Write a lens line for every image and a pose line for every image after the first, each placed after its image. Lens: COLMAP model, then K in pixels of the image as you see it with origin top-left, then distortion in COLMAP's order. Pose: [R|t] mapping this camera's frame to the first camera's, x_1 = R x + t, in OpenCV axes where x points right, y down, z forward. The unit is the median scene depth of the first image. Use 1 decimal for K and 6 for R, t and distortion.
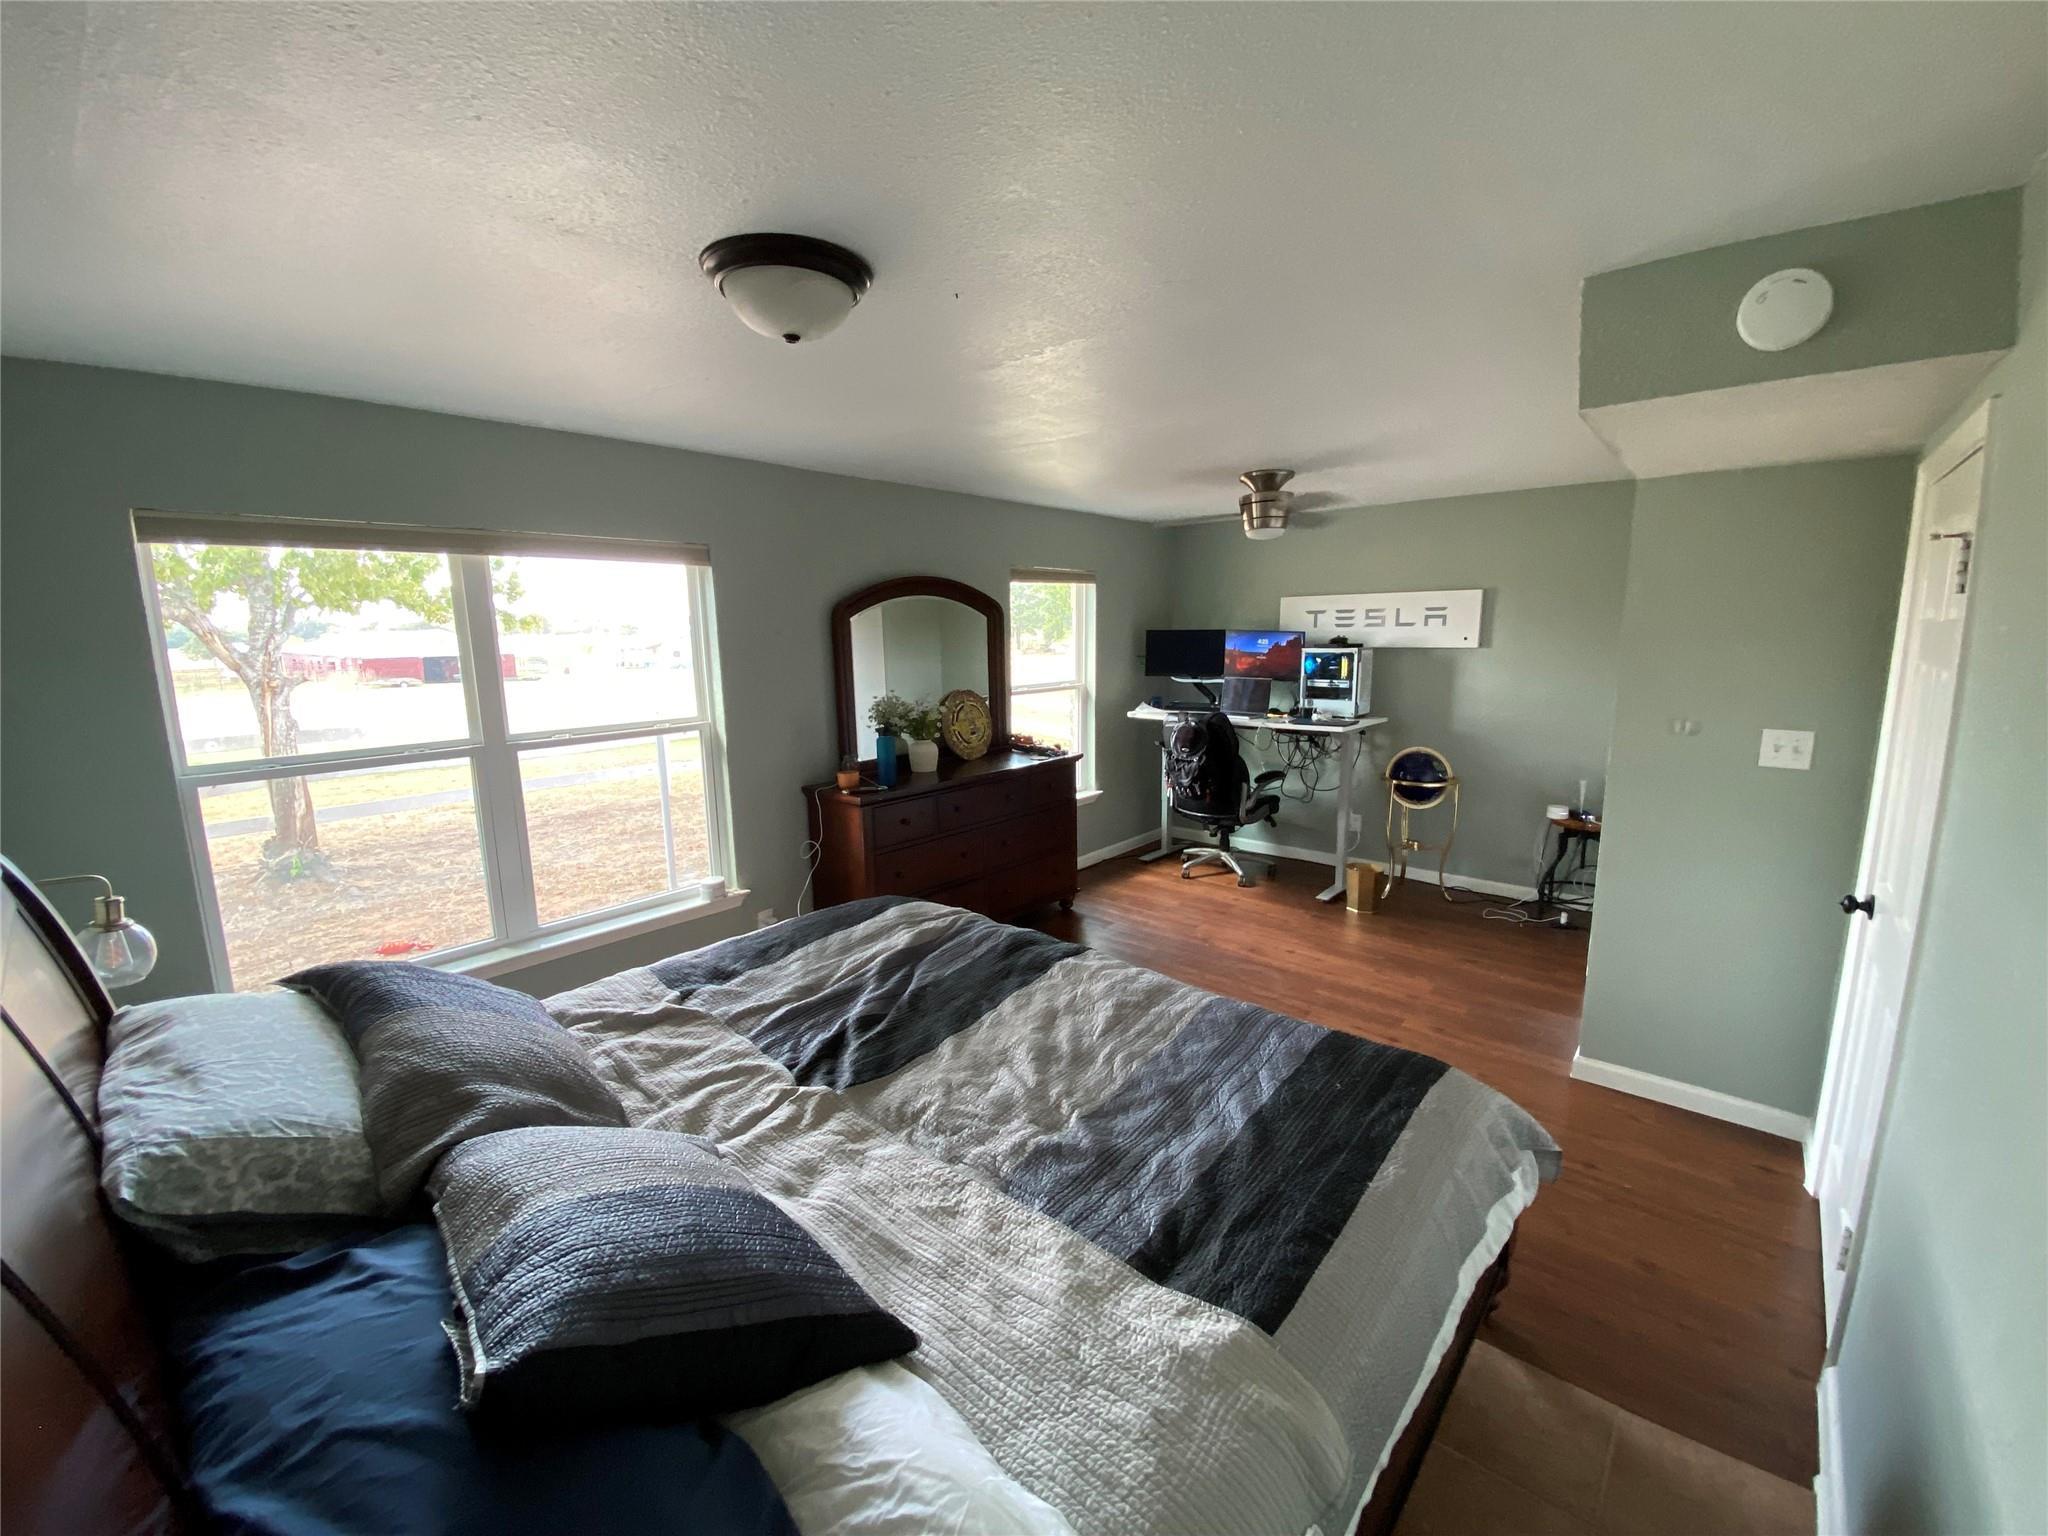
lens RADIAL K [[829.1, 0, 1011.3], [0, 829.1, 771.7], [0, 0, 1]] dist [0.039599, -0.028401]
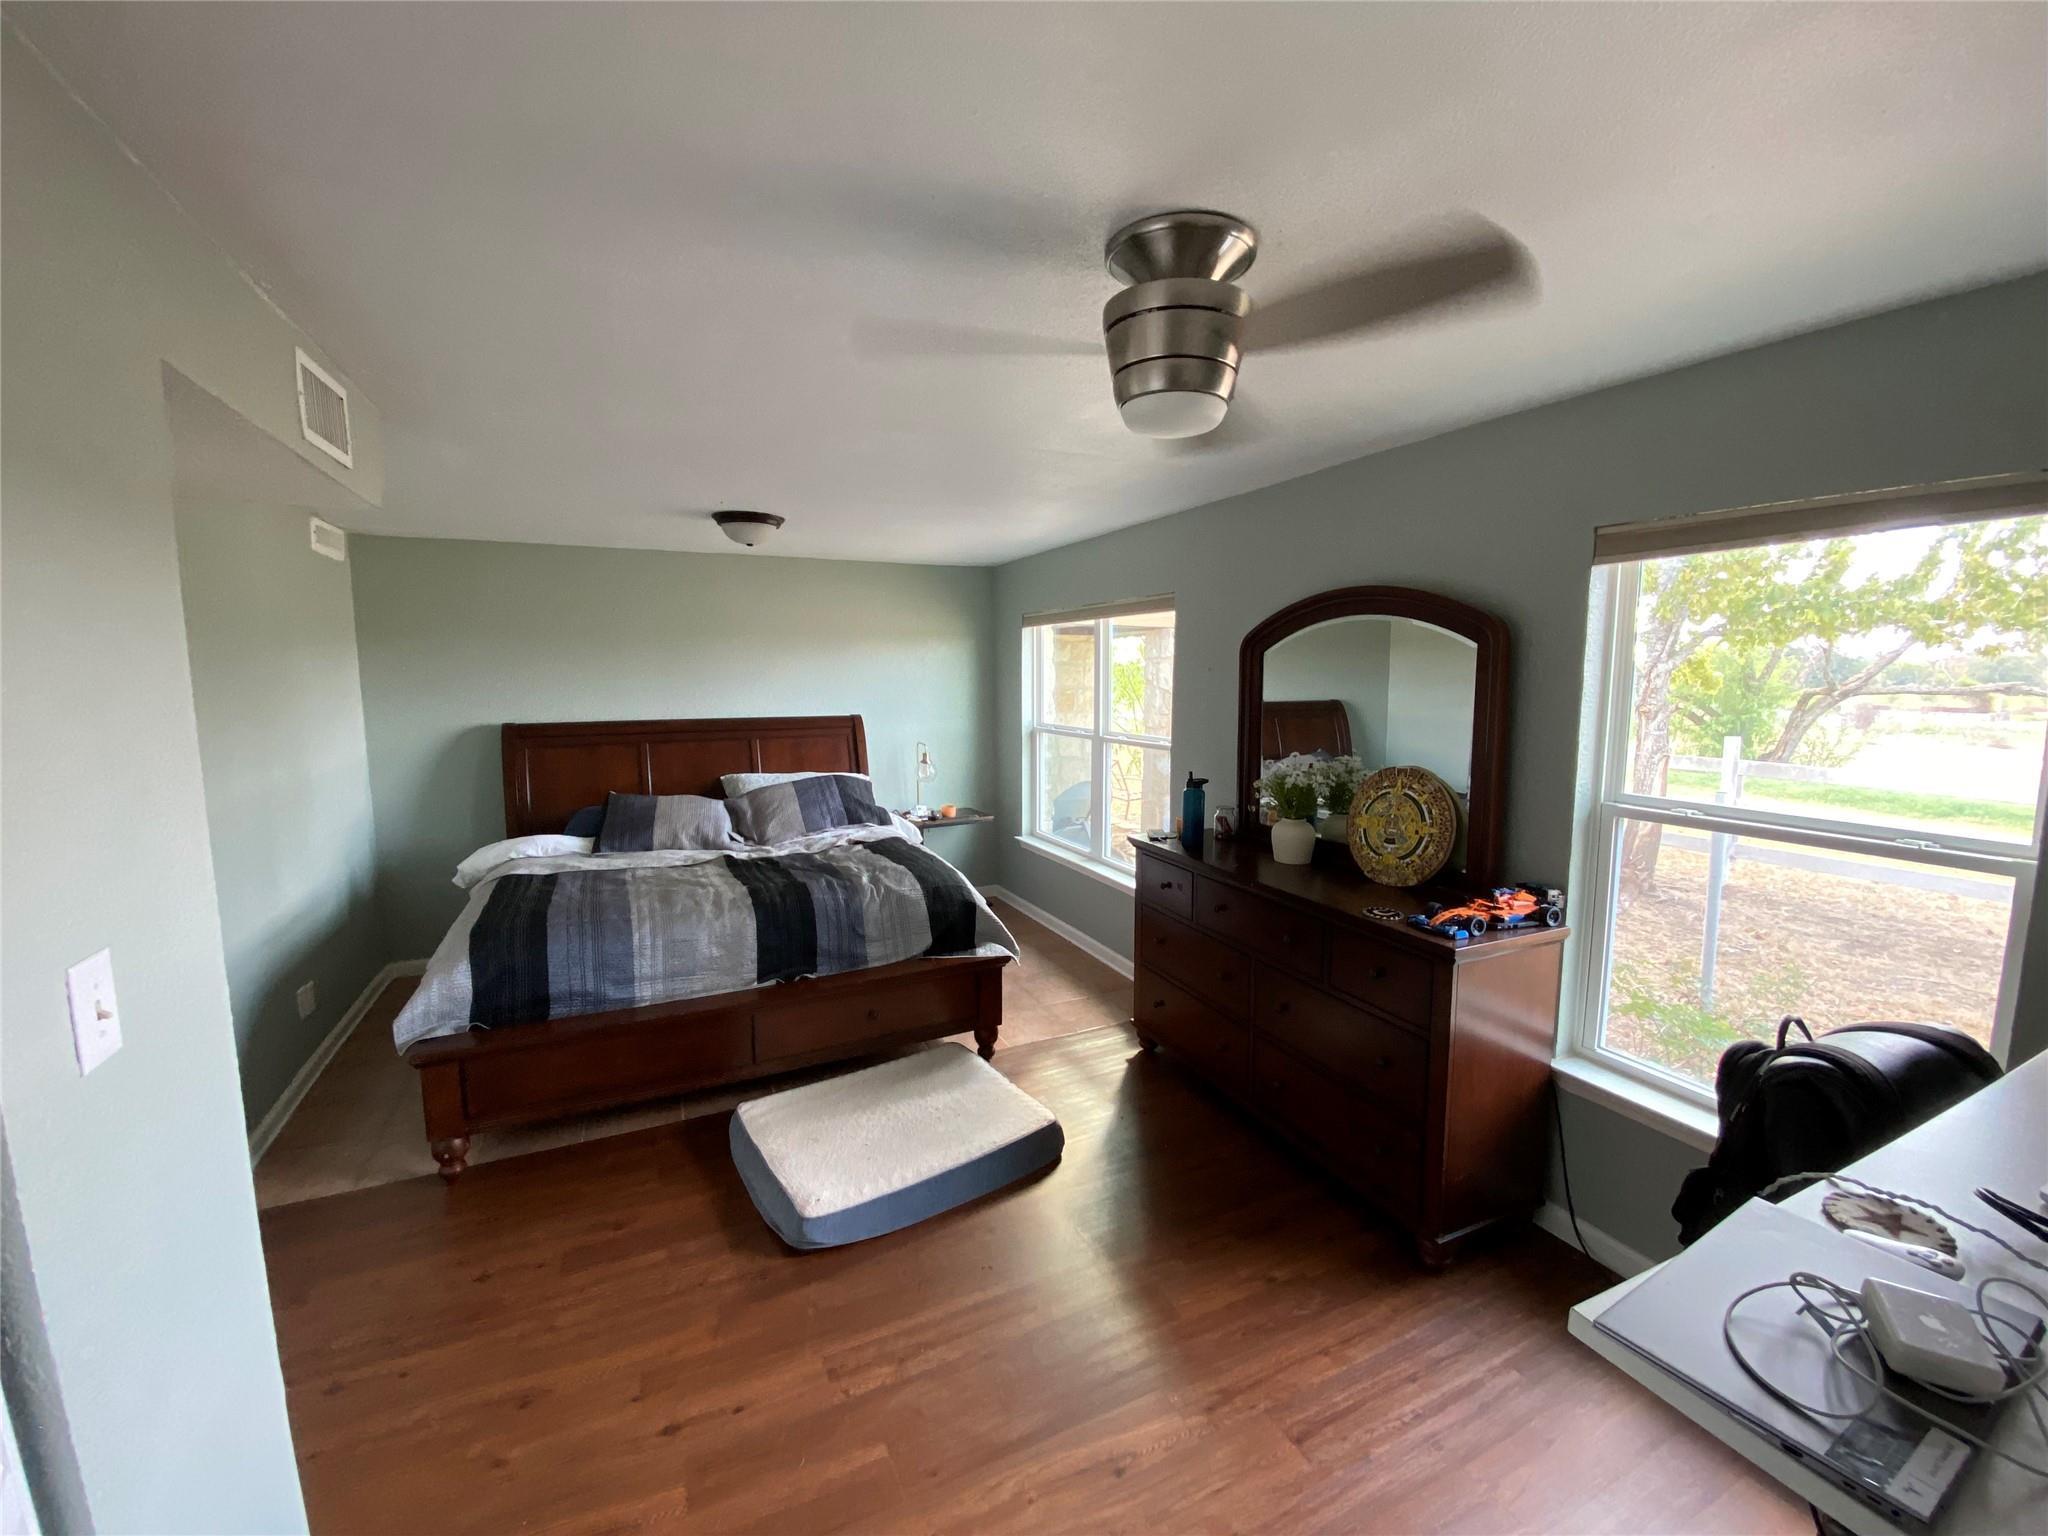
lens RADIAL K [[829.1, 0, 1011.3], [0, 829.1, 771.7], [0, 0, 1]] dist [0.039599, -0.028401]
pose [[-0.388171, 0.132156, -0.912063, 0.654872], [-0.155357, 0.966118, 0.206108, -0.191893], [0.908398, 0.221701, -0.354487, 1.037561]]
